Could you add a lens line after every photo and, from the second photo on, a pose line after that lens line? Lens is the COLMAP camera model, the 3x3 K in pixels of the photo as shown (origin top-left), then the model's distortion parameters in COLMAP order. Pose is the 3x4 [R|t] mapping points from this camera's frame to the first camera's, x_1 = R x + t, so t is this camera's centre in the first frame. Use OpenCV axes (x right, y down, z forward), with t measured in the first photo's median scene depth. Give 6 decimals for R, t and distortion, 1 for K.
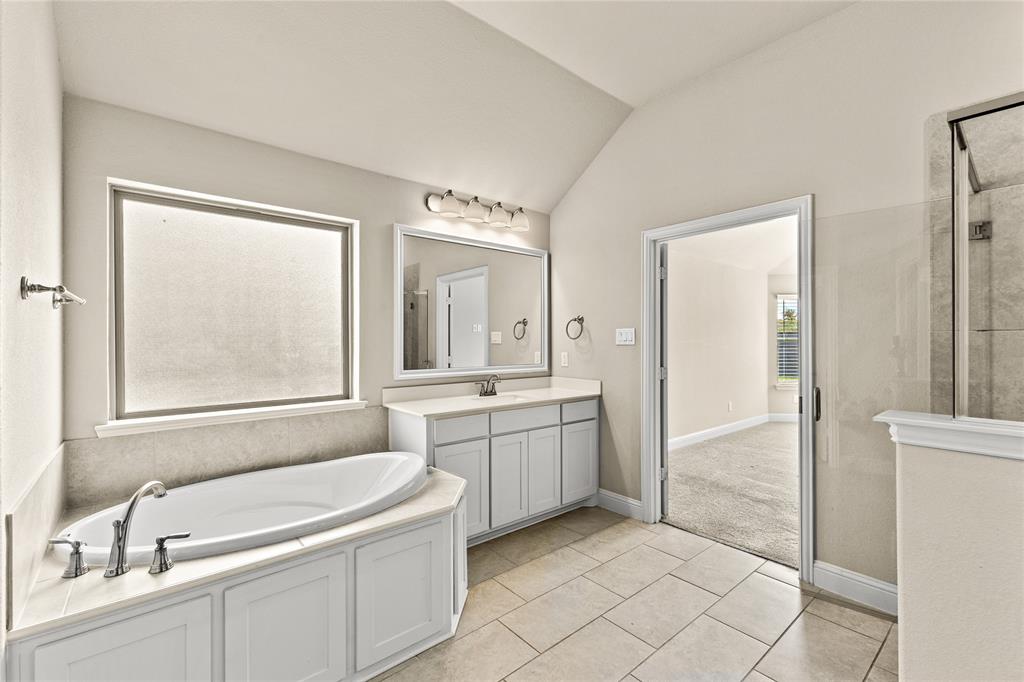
lens RADIAL K [[439.4, 0, 506.4], [0, 439.4, 343.8], [0, 0, 1]] dist [0.009127, -0.002311]
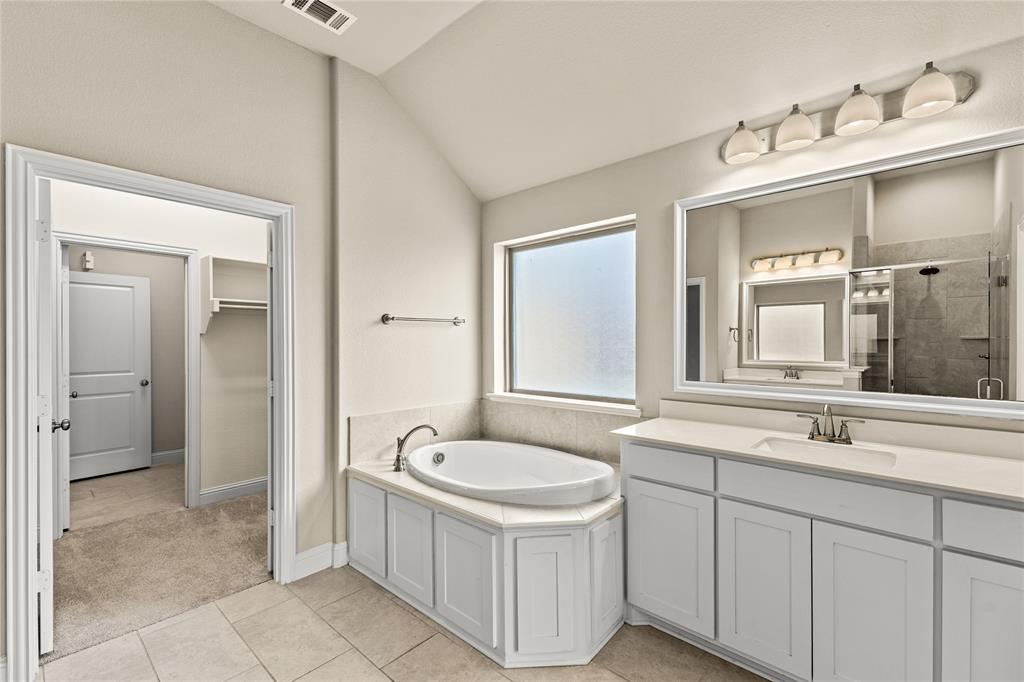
lens RADIAL K [[439.4, 0, 517.5], [0, 439.4, 345.3], [0, 0, 1]] dist [0.009127, -0.002311]
pose [[0.151591, 0.006765, -0.988420, 0.580392], [-0.008718, 0.999947, 0.005507, -0.006307], [0.988405, 0.007782, 0.151642, 0.657563]]
